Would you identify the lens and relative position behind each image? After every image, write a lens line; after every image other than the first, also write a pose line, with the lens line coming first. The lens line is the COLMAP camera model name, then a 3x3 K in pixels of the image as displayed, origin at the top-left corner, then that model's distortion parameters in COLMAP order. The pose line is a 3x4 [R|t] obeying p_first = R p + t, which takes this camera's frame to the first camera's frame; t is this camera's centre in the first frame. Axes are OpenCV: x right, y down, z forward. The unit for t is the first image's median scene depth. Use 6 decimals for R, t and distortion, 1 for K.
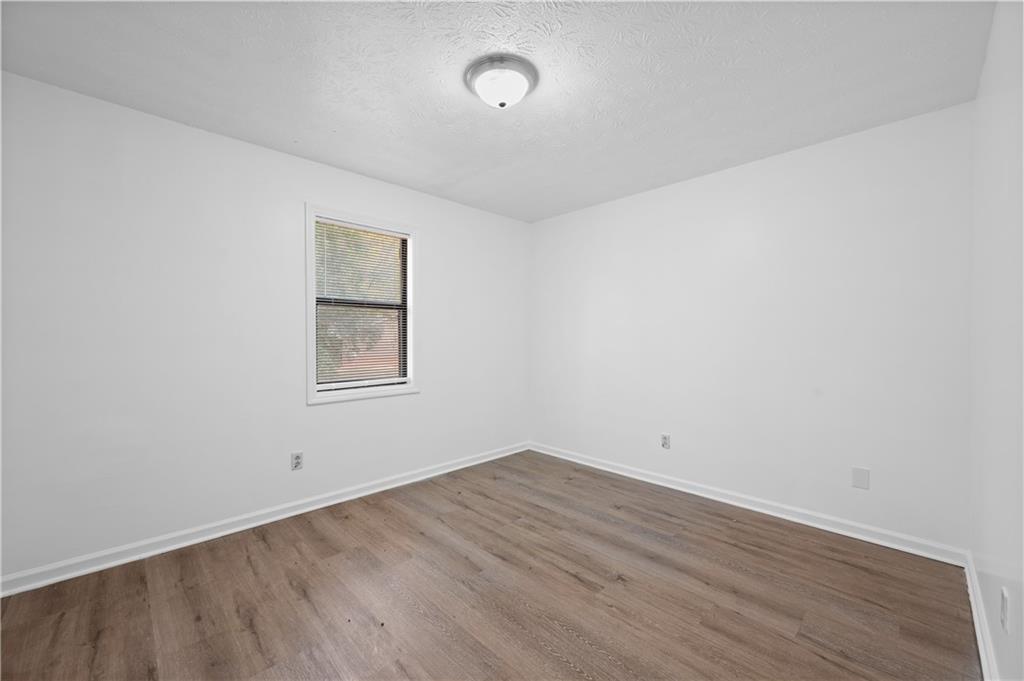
lens RADIAL K [[406.0, 0, 512.5], [0, 406.0, 341.9], [0, 0, 1]] dist [0.006327, -0.000570]
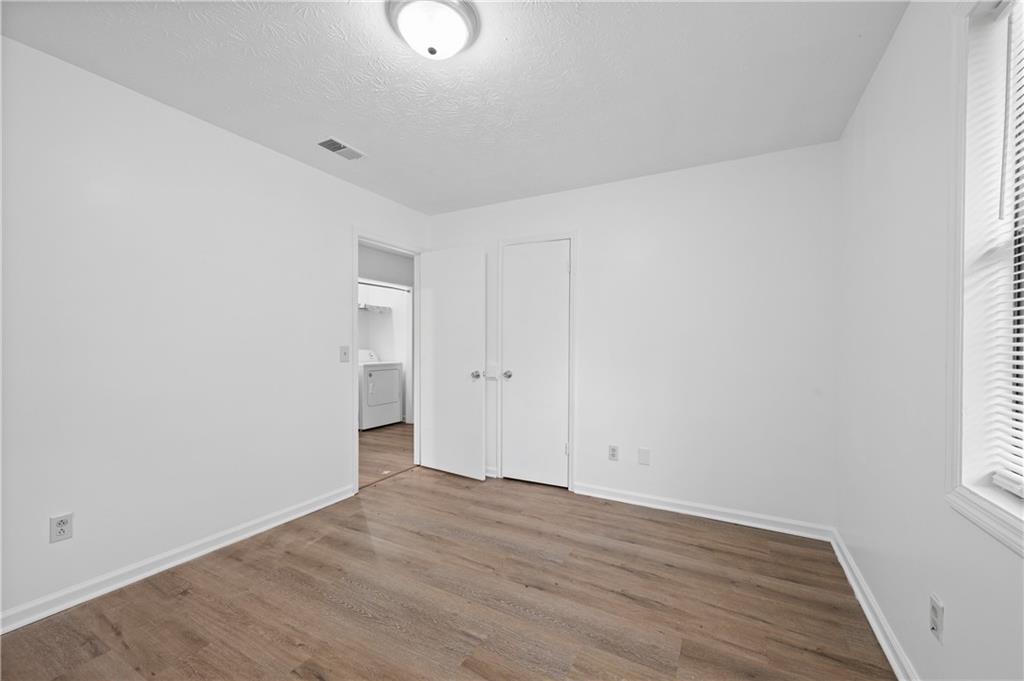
lens RADIAL K [[406.0, 0, 510.8], [0, 406.0, 345.1], [0, 0, 1]] dist [0.006327, -0.000570]
pose [[-0.956937, -0.000953, -0.290293, 0.058465], [-0.001681, 0.999996, 0.002259, -0.004243], [0.290290, 0.002650, -0.956935, 1.885057]]
